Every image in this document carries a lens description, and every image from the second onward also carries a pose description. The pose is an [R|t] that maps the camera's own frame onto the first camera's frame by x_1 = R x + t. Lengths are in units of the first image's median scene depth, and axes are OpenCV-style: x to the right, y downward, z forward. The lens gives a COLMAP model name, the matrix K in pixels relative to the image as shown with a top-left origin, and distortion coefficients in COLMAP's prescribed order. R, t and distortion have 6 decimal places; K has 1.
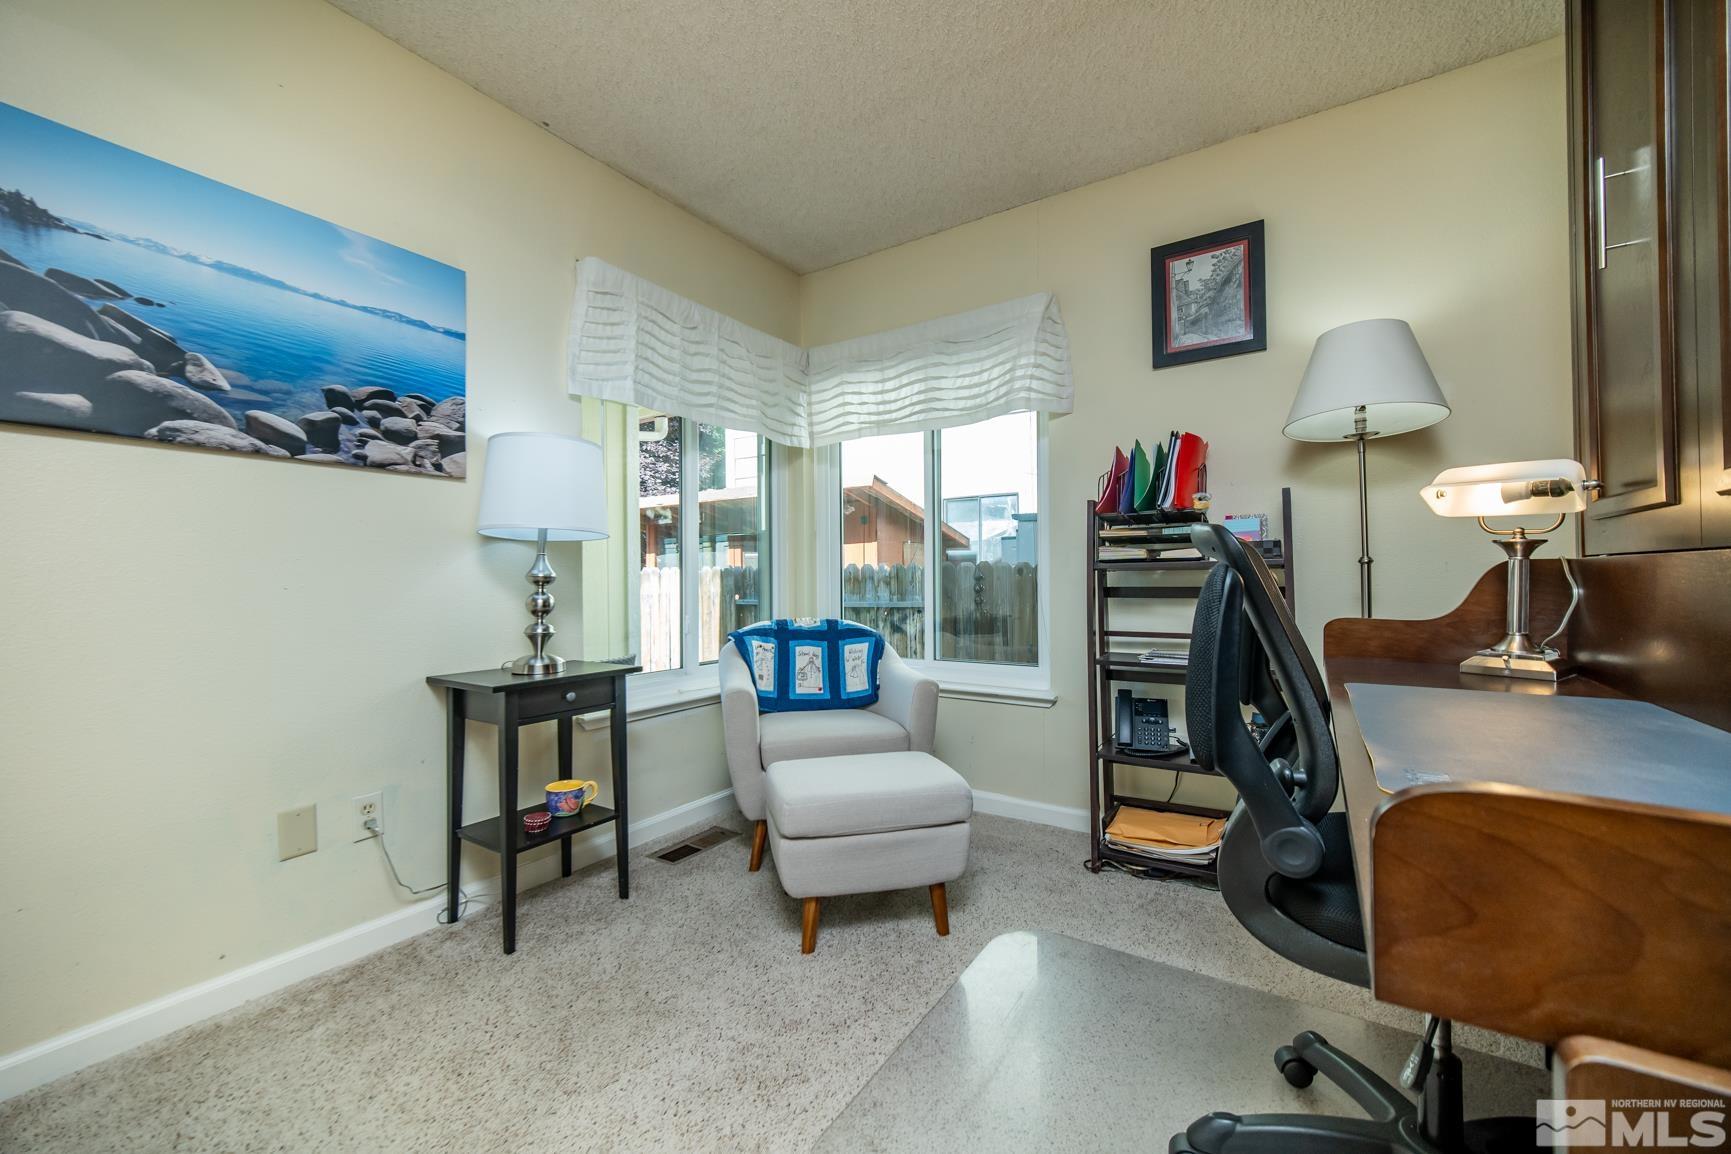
lens RADIAL K [[689.0, 0, 865.5], [0, 689.0, 577.0], [0, 0, 1]] dist [-0.003287, 0.000339]
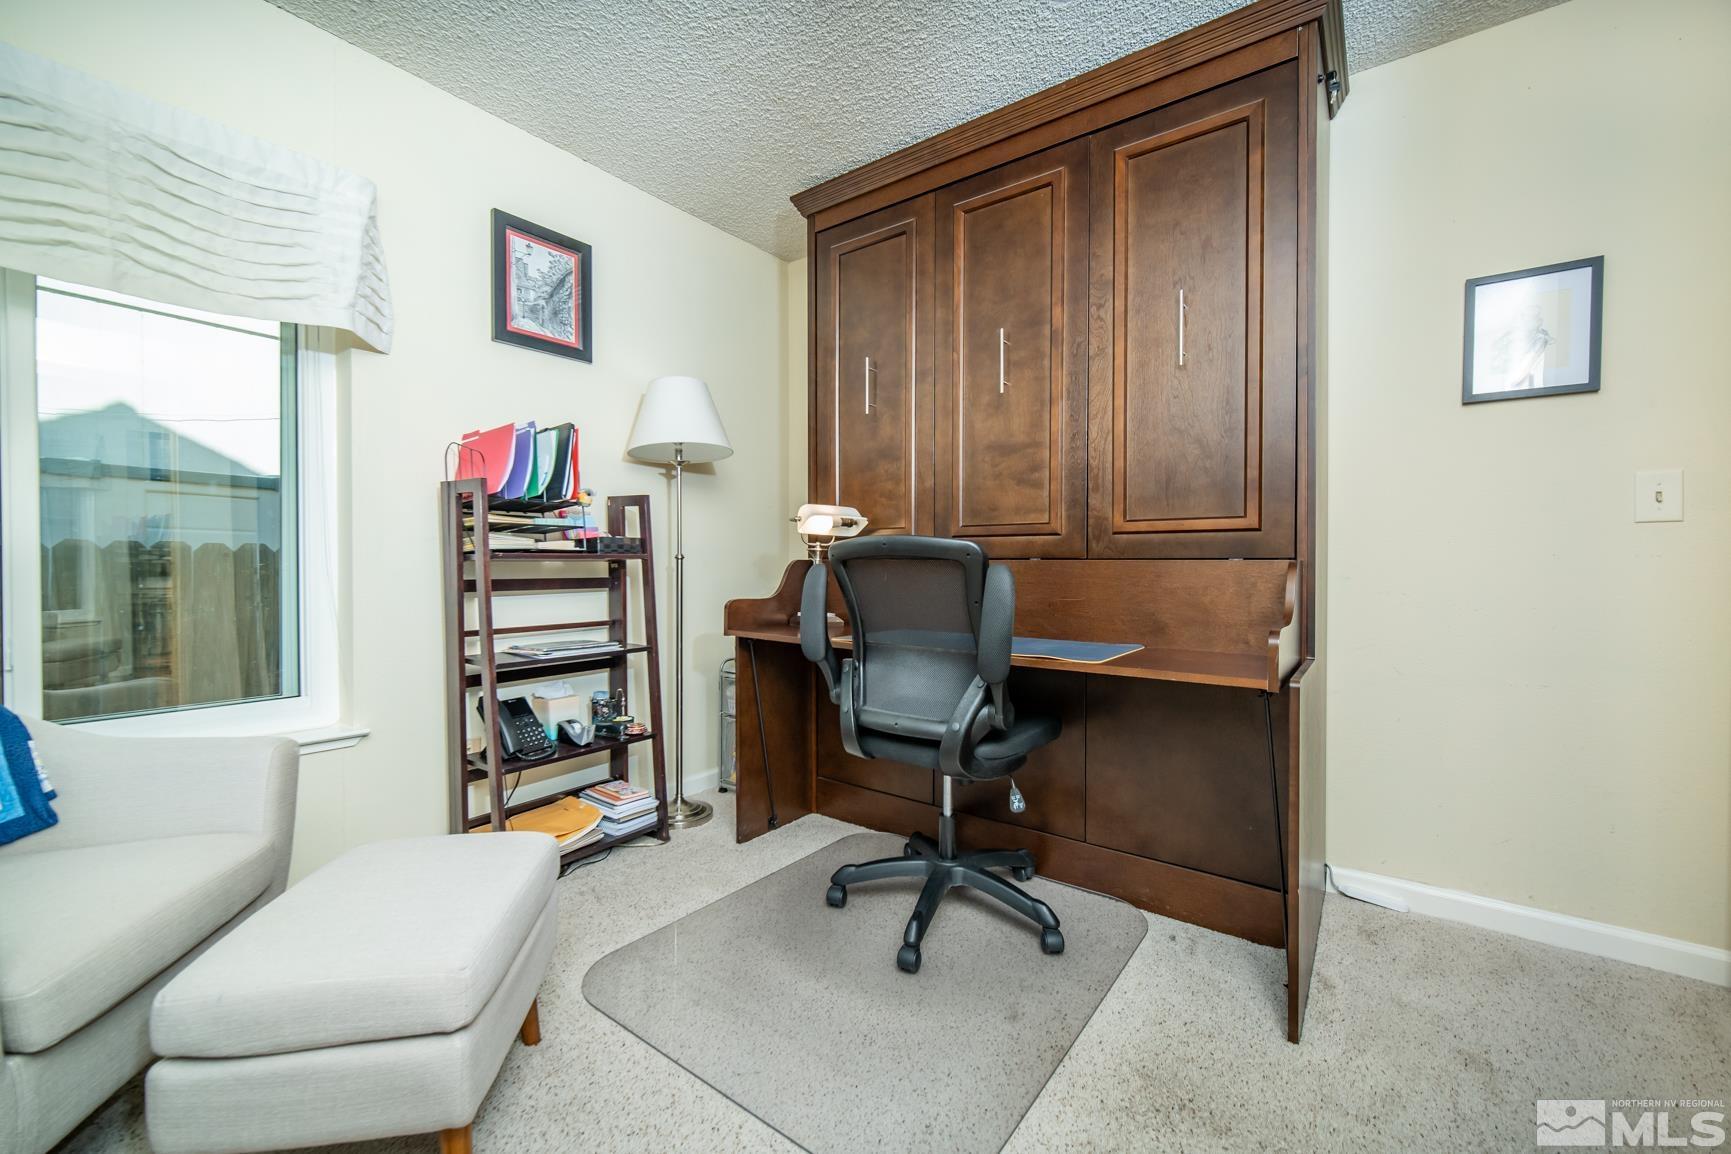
lens RADIAL K [[689.0, 0, 865.5], [0, 689.0, 577.0], [0, 0, 1]] dist [-0.003287, 0.000339]
pose [[0.083198, -0.010856, 0.996474, -0.479603], [-0.006867, 0.999911, 0.011467, -0.002716], [-0.996509, -0.007797, 0.083116, 0.453432]]
